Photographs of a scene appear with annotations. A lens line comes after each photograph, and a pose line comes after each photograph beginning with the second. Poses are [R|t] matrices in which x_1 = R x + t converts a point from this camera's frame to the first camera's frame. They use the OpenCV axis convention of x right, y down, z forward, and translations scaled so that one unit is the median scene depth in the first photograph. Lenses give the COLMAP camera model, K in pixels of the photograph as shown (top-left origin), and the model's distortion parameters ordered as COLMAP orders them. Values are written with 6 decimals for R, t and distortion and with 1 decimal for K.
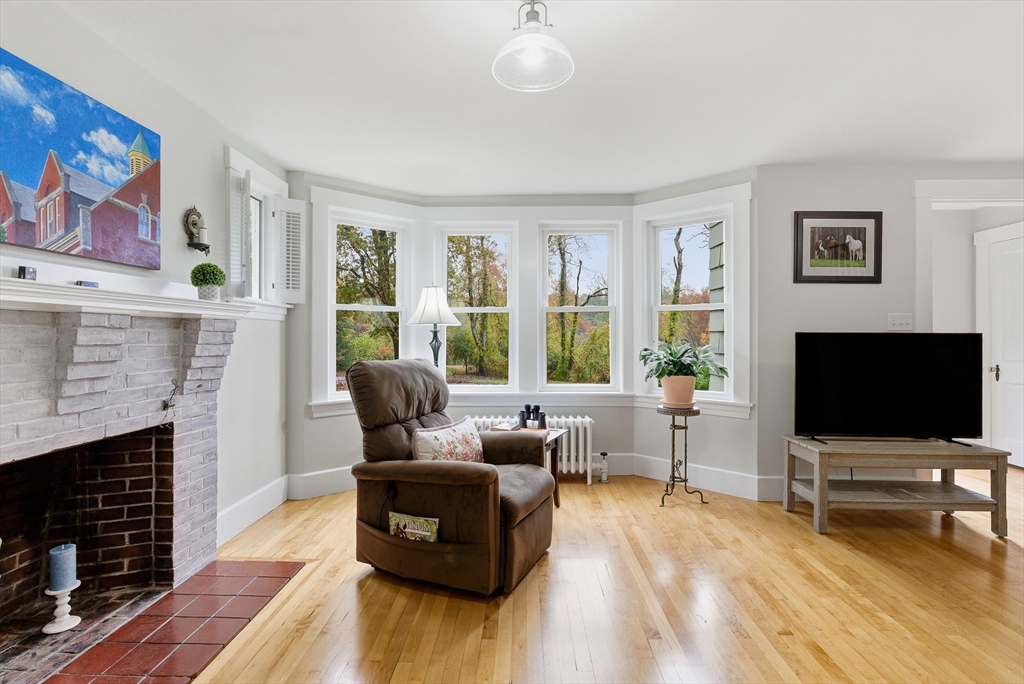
lens RADIAL K [[469.9, 0, 508.8], [0, 469.9, 336.9], [0, 0, 1]] dist [-0.001255, 0.001109]
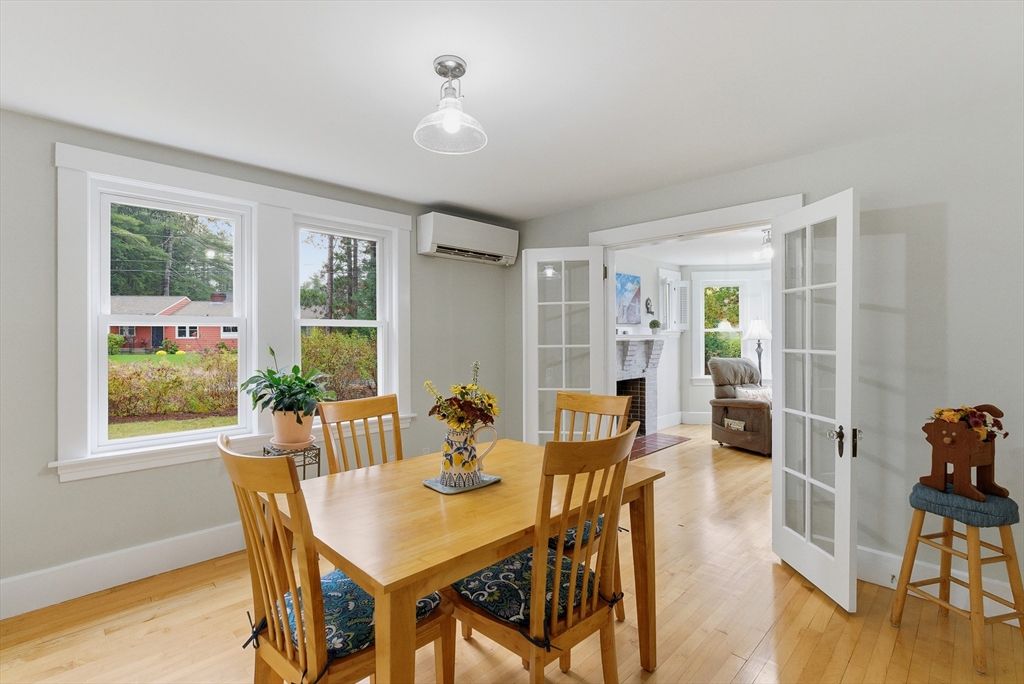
lens RADIAL K [[469.9, 0, 514.1], [0, 469.9, 336.1], [0, 0, 1]] dist [-0.001255, 0.001109]
pose [[0.730626, -0.004617, -0.682762, 0.604558], [0.004644, 0.999988, -0.001793, -0.061934], [0.682762, -0.001860, 0.730639, -1.511506]]
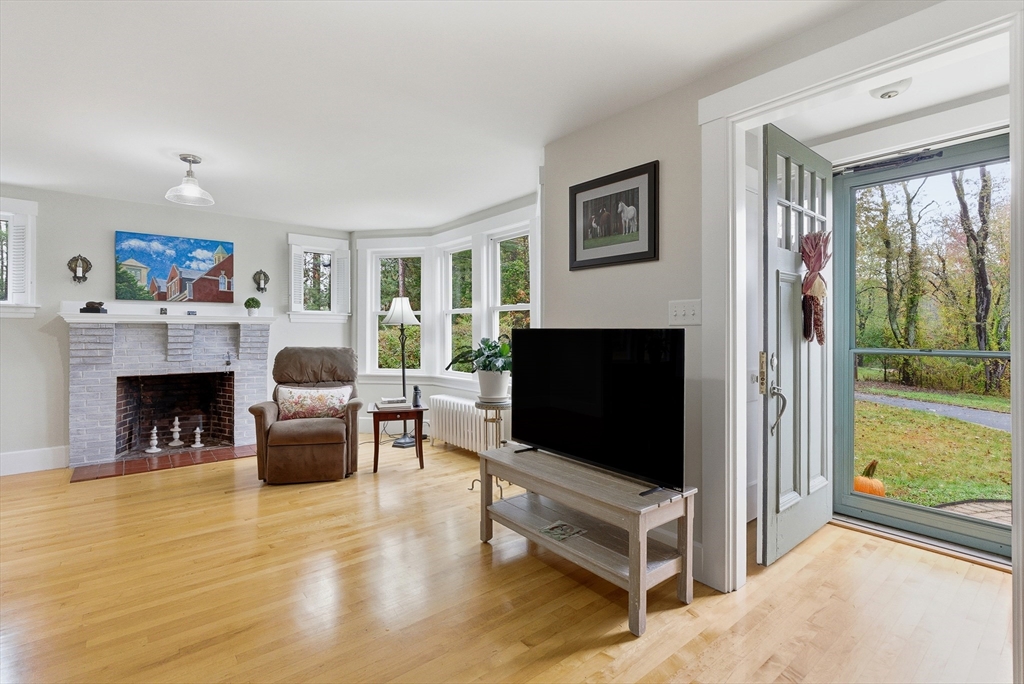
lens RADIAL K [[469.9, 0, 504.1], [0, 469.9, 335.6], [0, 0, 1]] dist [-0.001255, 0.001109]
pose [[0.648973, 0.005702, -0.760790, 1.680476], [-0.001023, 0.999978, 0.006622, -0.002957], [0.760811, -0.003519, 0.648964, 0.497451]]
